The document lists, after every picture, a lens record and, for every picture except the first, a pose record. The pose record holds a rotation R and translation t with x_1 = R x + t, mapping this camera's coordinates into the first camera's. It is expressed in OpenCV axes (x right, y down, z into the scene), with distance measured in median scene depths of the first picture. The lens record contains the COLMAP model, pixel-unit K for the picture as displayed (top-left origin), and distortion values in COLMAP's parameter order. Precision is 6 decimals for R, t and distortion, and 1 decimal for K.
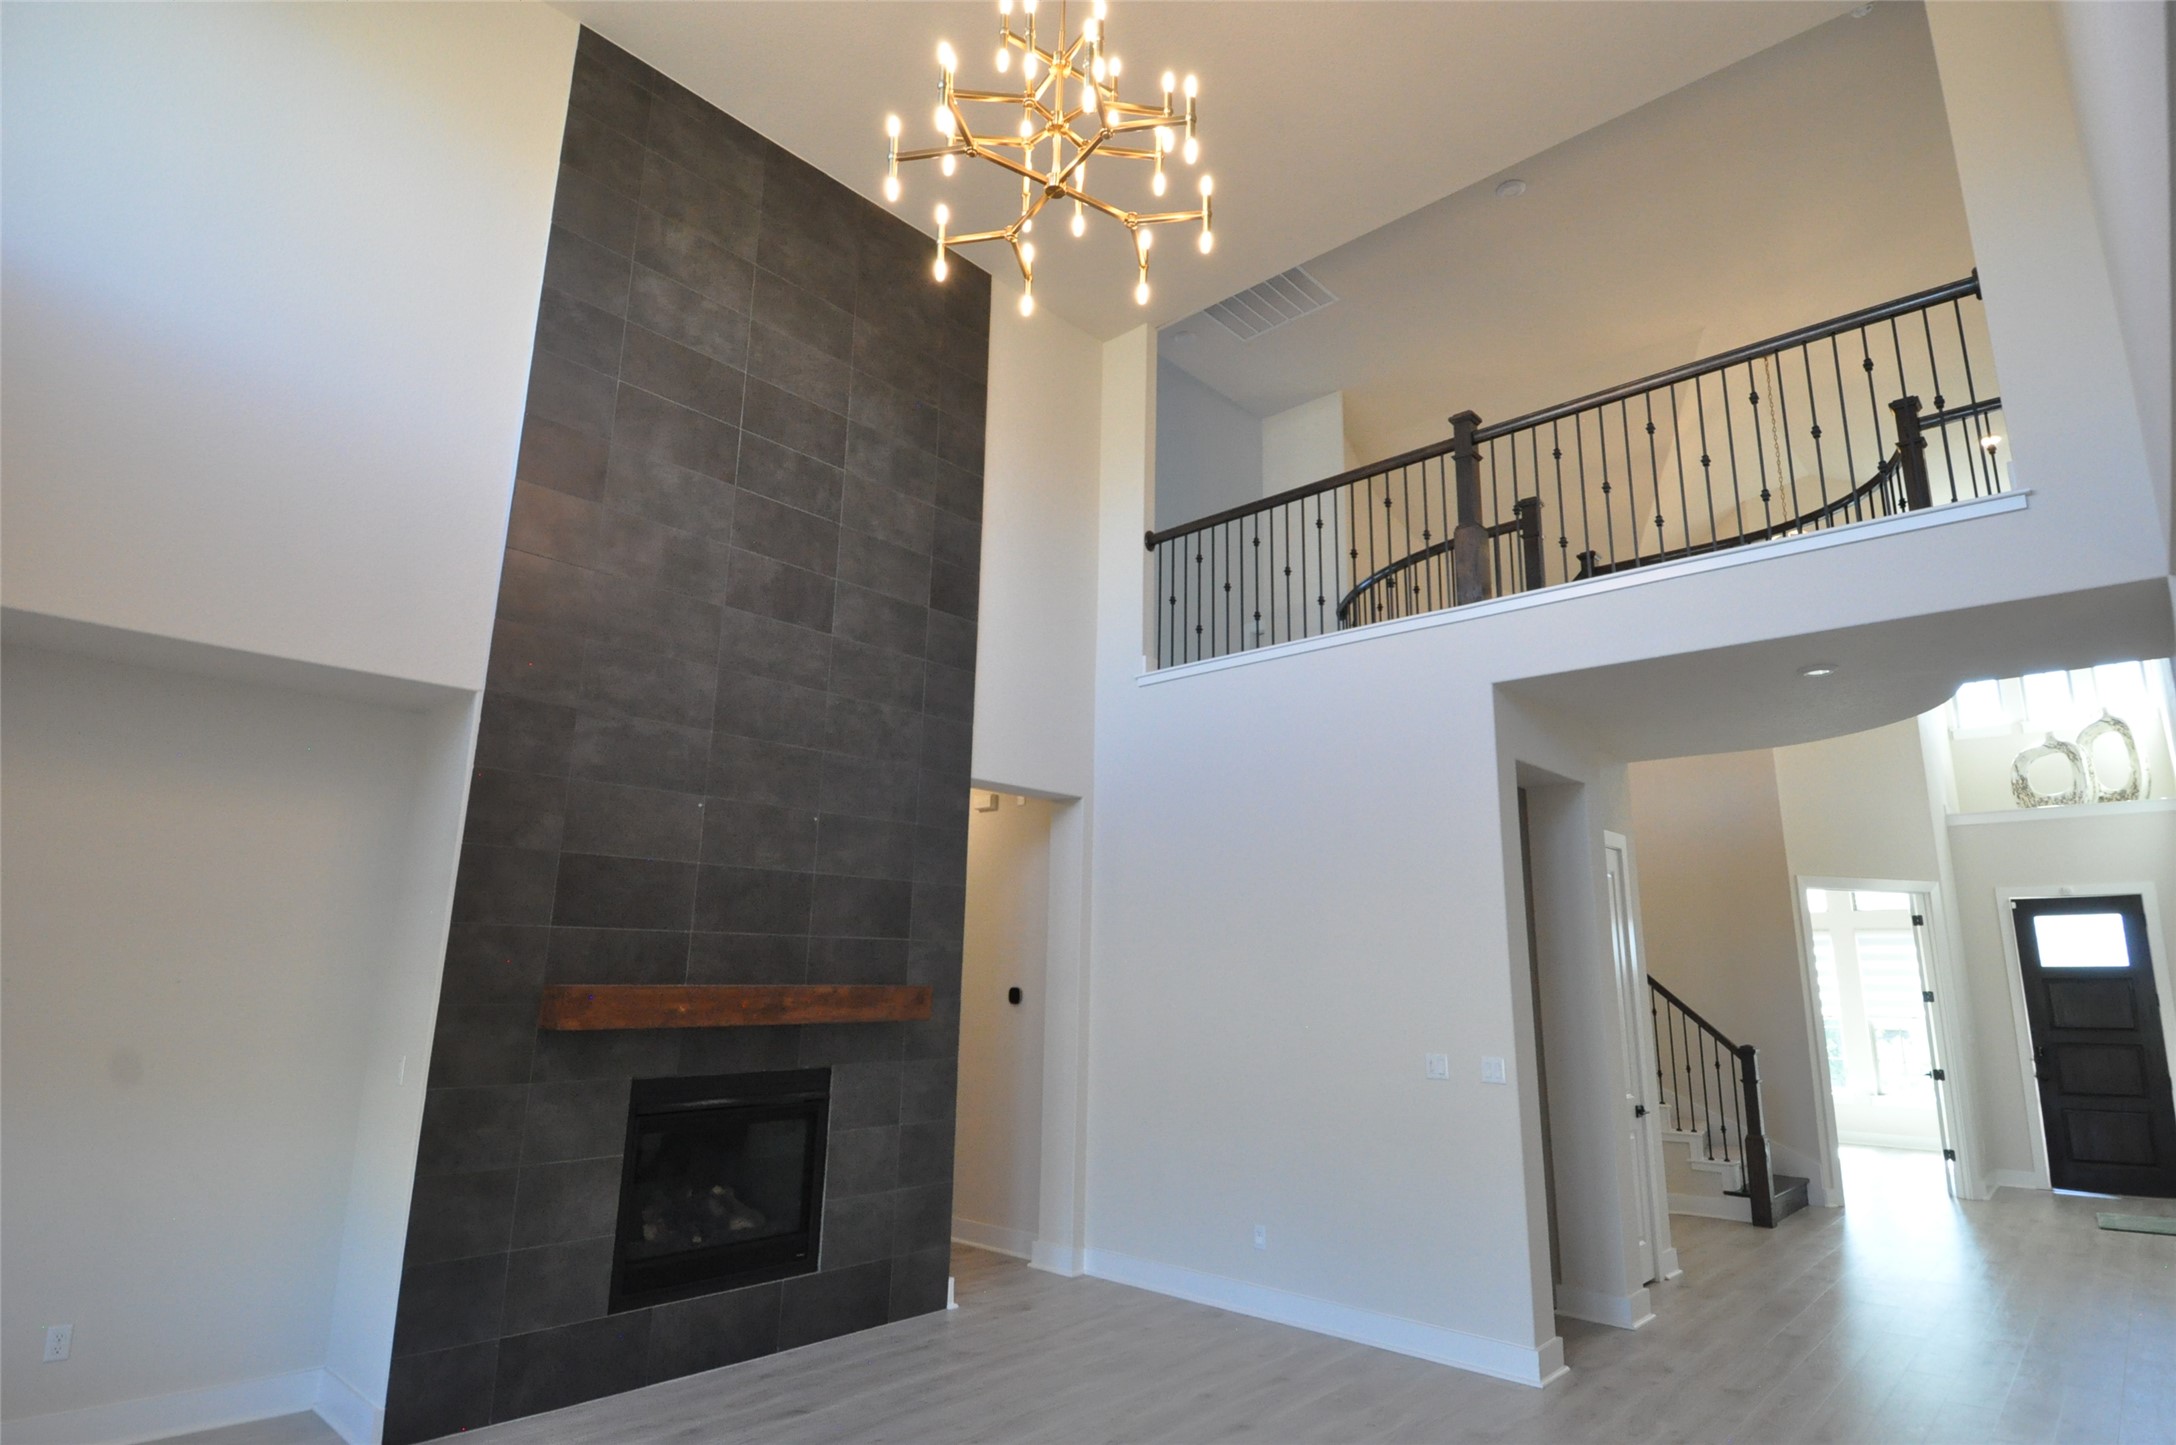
lens RADIAL K [[1133.7, 0, 1117.3], [0, 1133.7, 717.1], [0, 0, 1]] dist [0.051940, -0.055001]
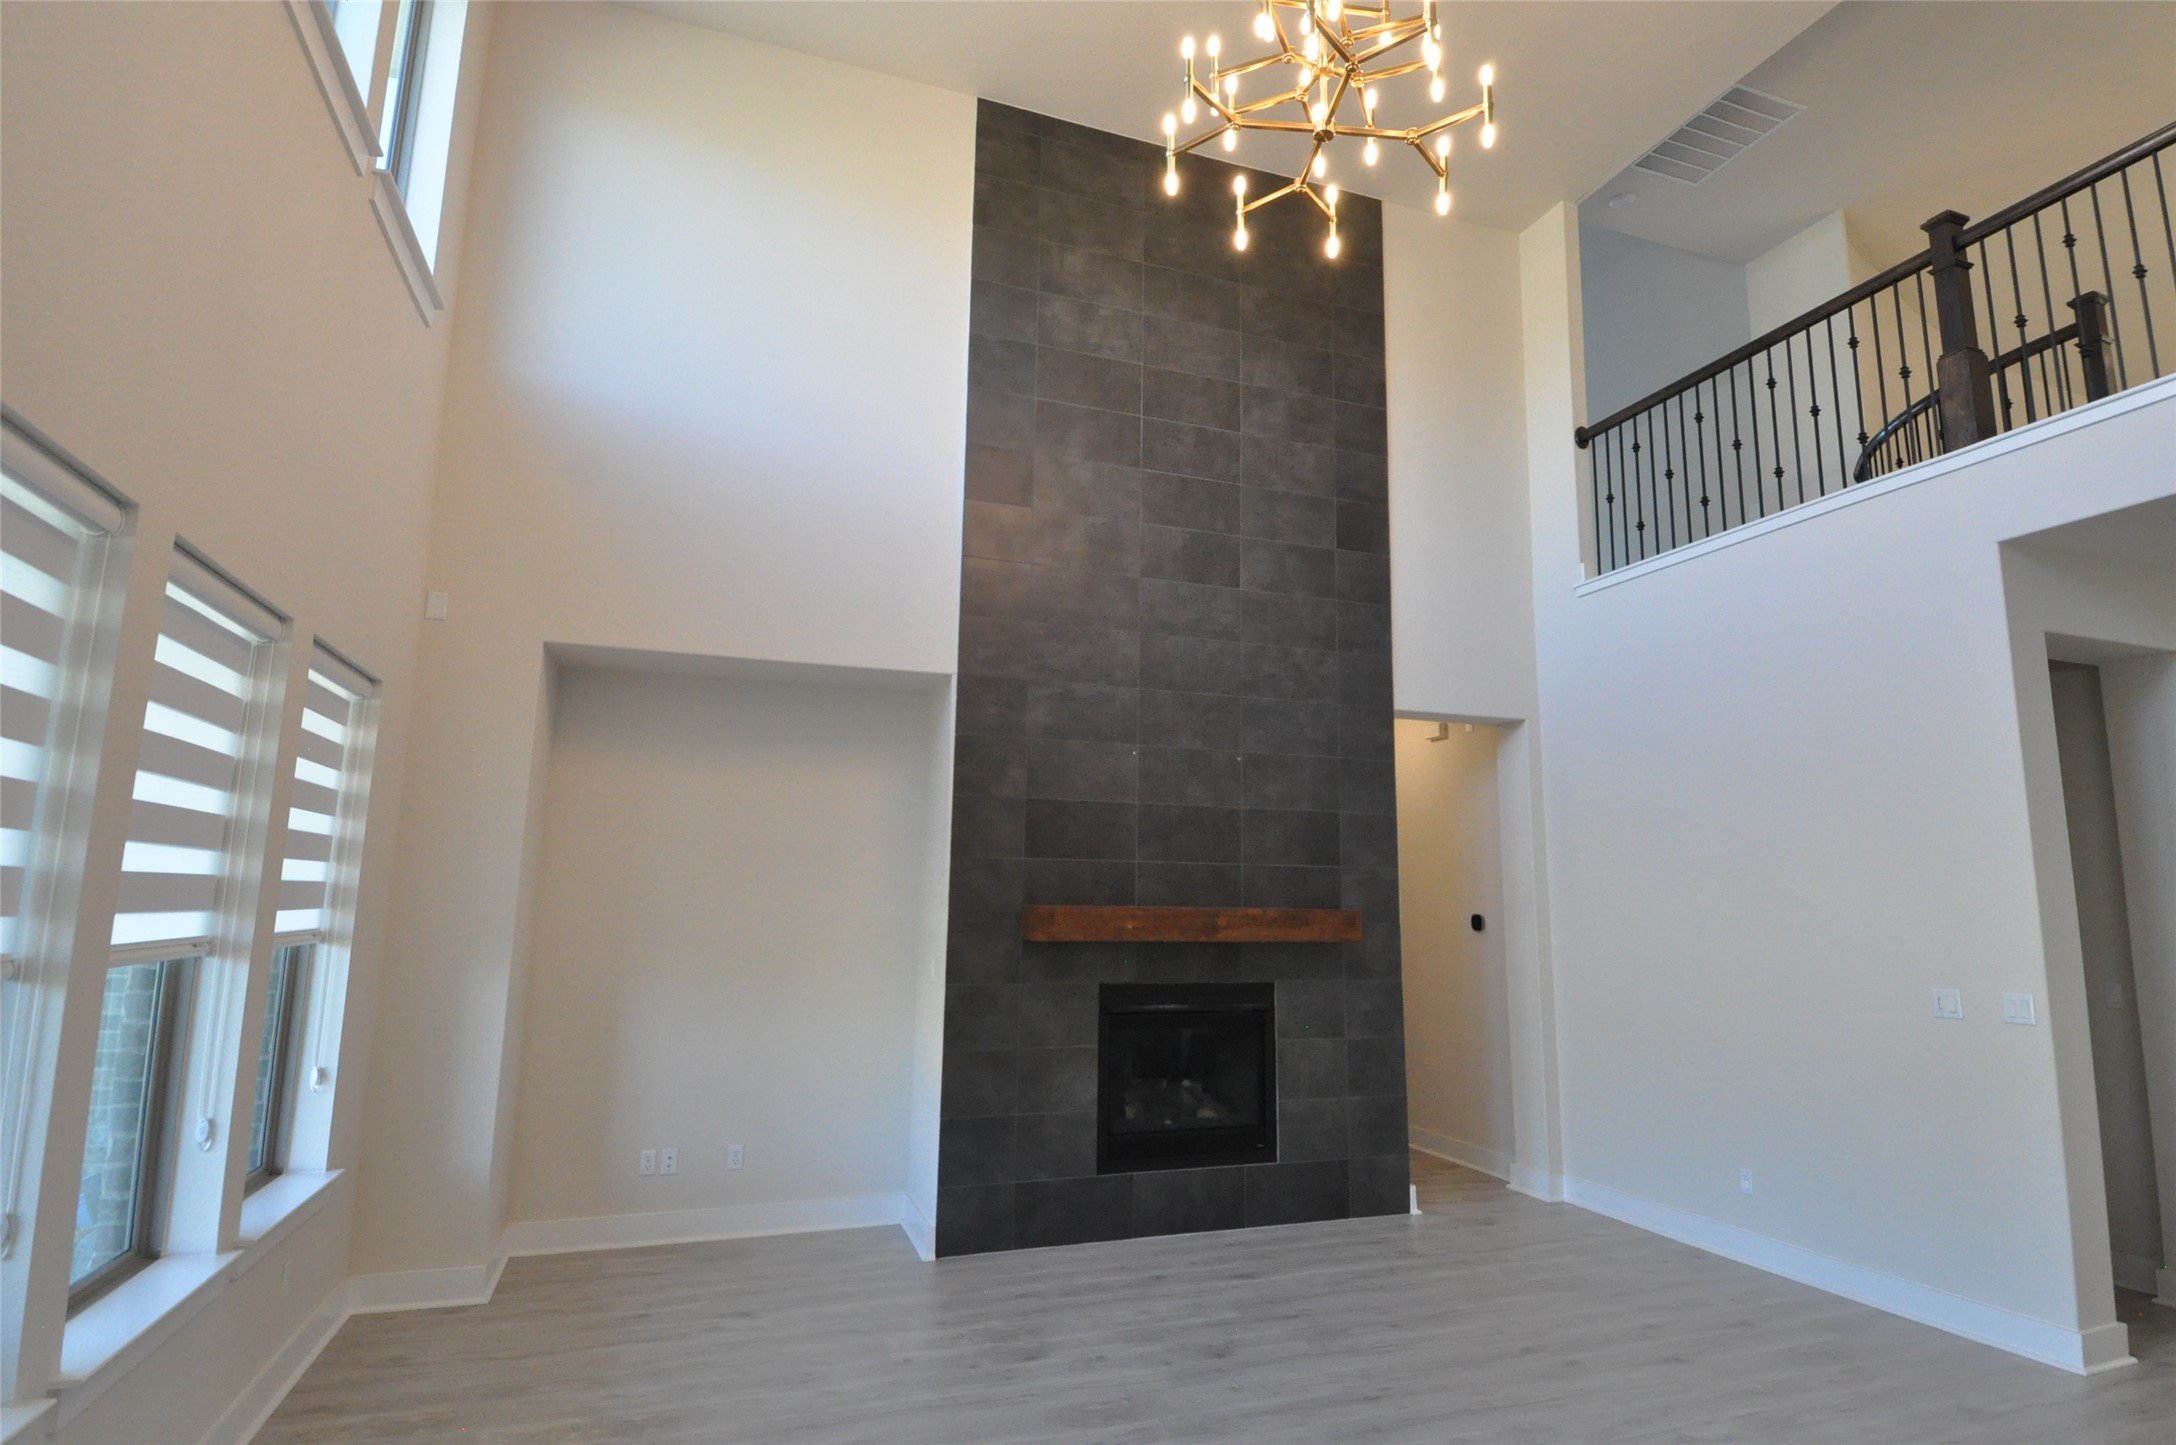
lens RADIAL K [[1133.7, 0, 1117.3], [0, 1133.7, 717.1], [0, 0, 1]] dist [0.051940, -0.055001]
pose [[0.883294, -0.078668, -0.462171, 0.145649], [0.104521, 0.994053, 0.030557, 0.003932], [0.457019, -0.075298, 0.886264, -0.020930]]
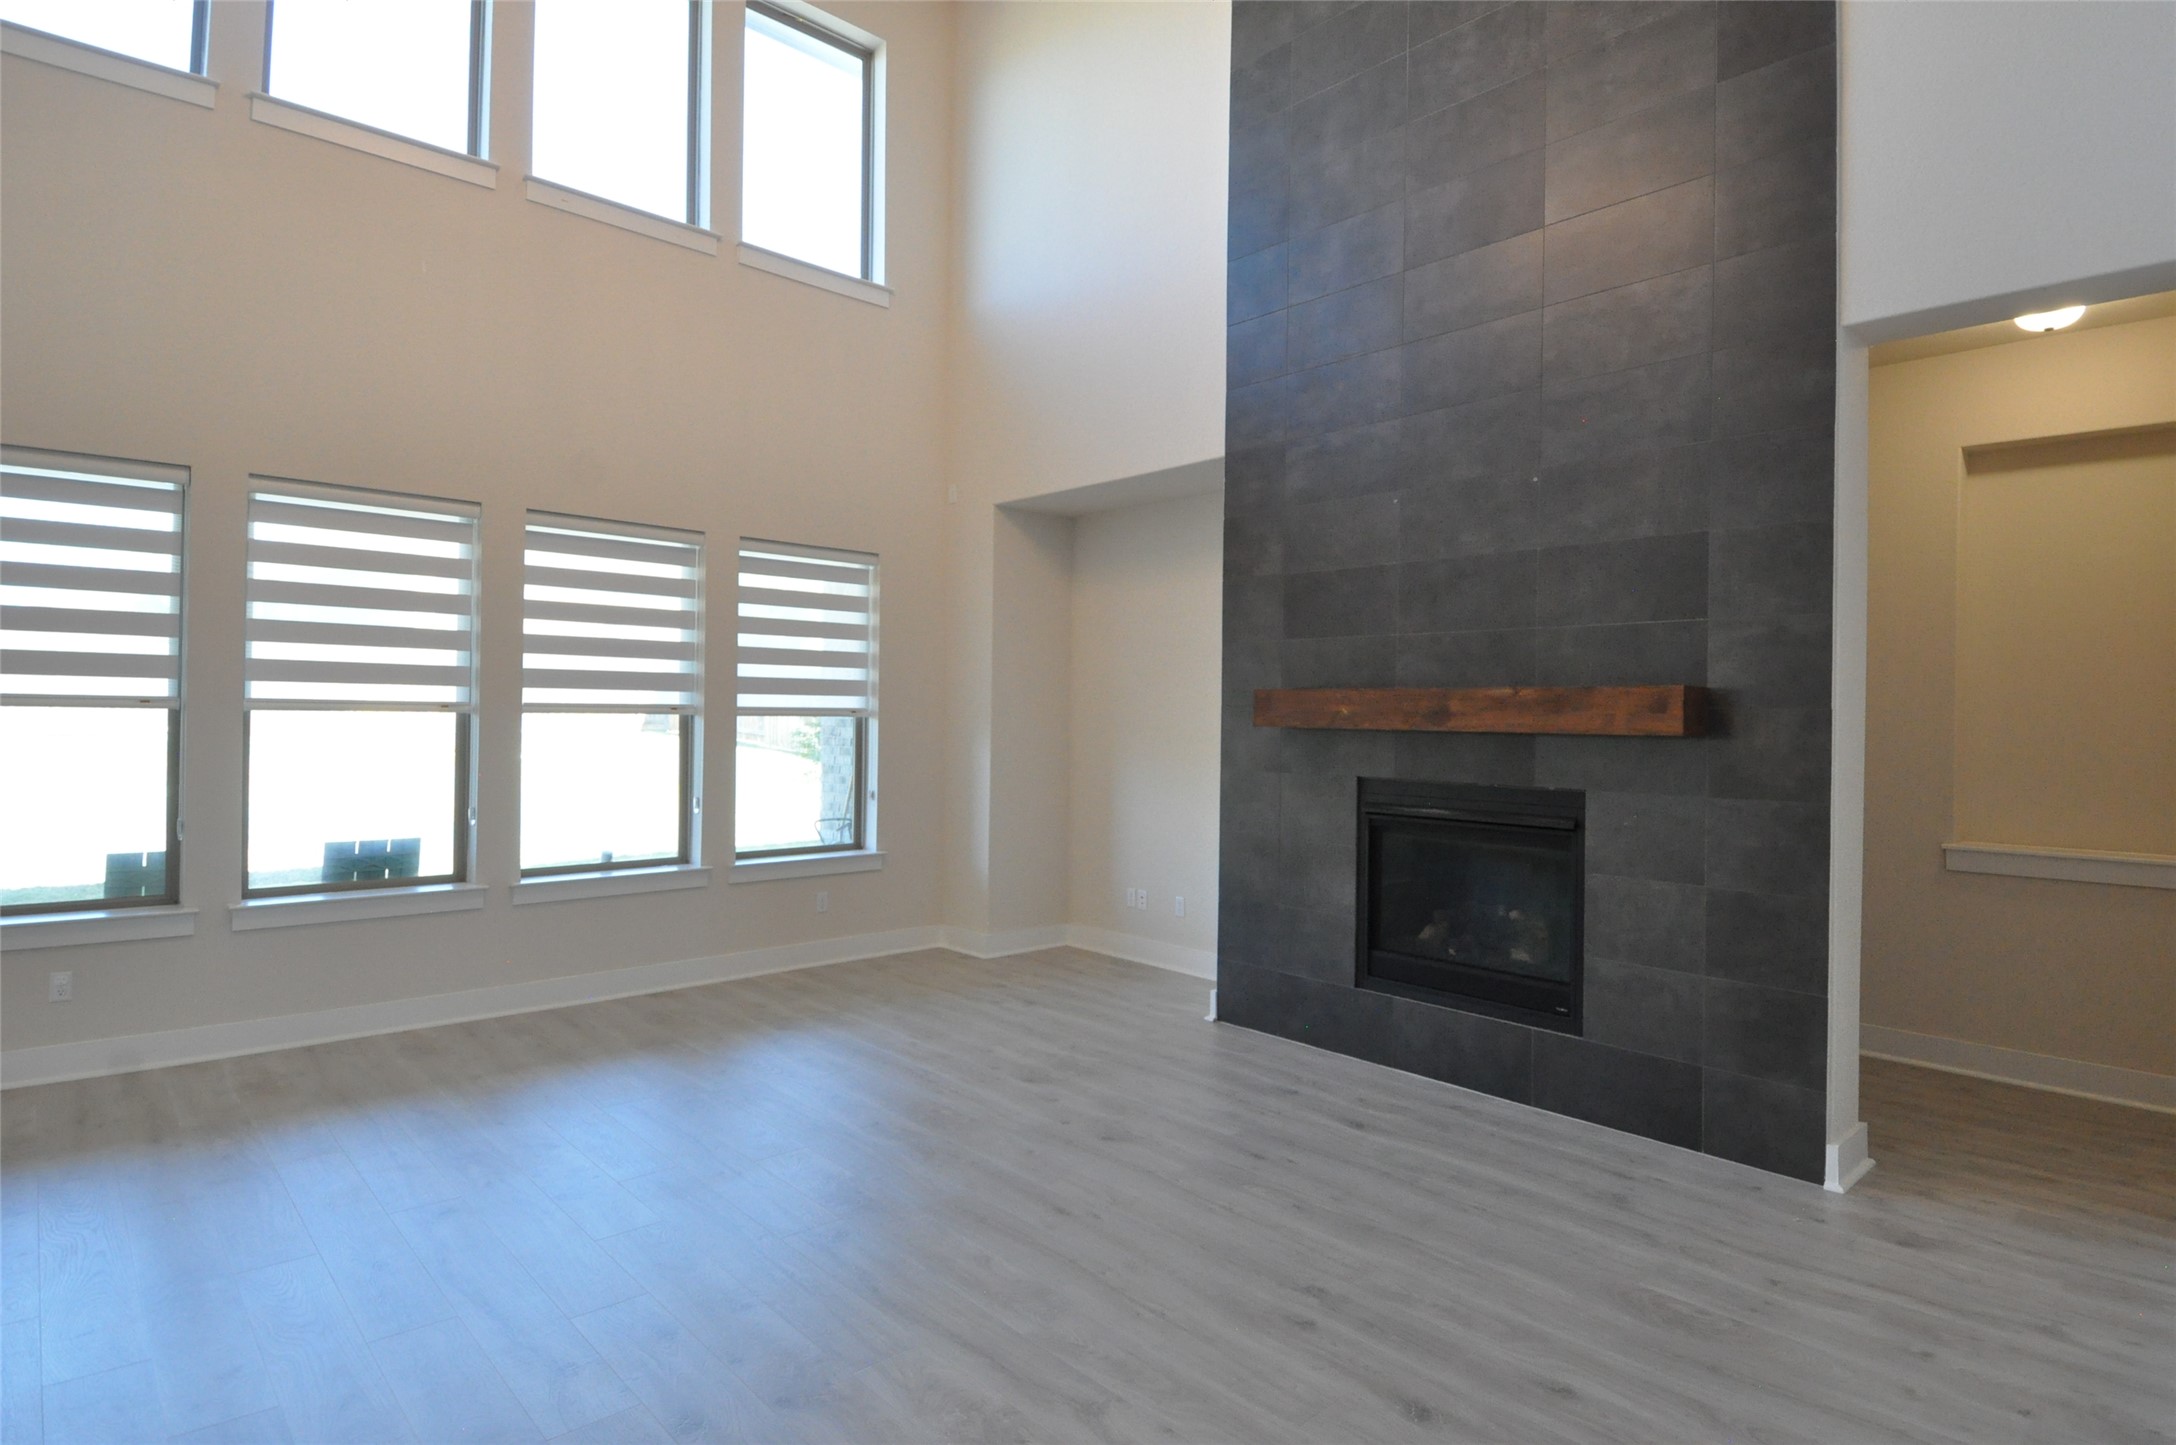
lens RADIAL K [[1133.7, 0, 1117.3], [0, 1133.7, 717.1], [0, 0, 1]] dist [0.051940, -0.055001]
pose [[-0.080514, -0.013878, -0.996657, 0.548484], [0.207873, 0.977683, -0.030407, 0.219915], [0.974837, -0.209626, -0.075832, 0.778106]]
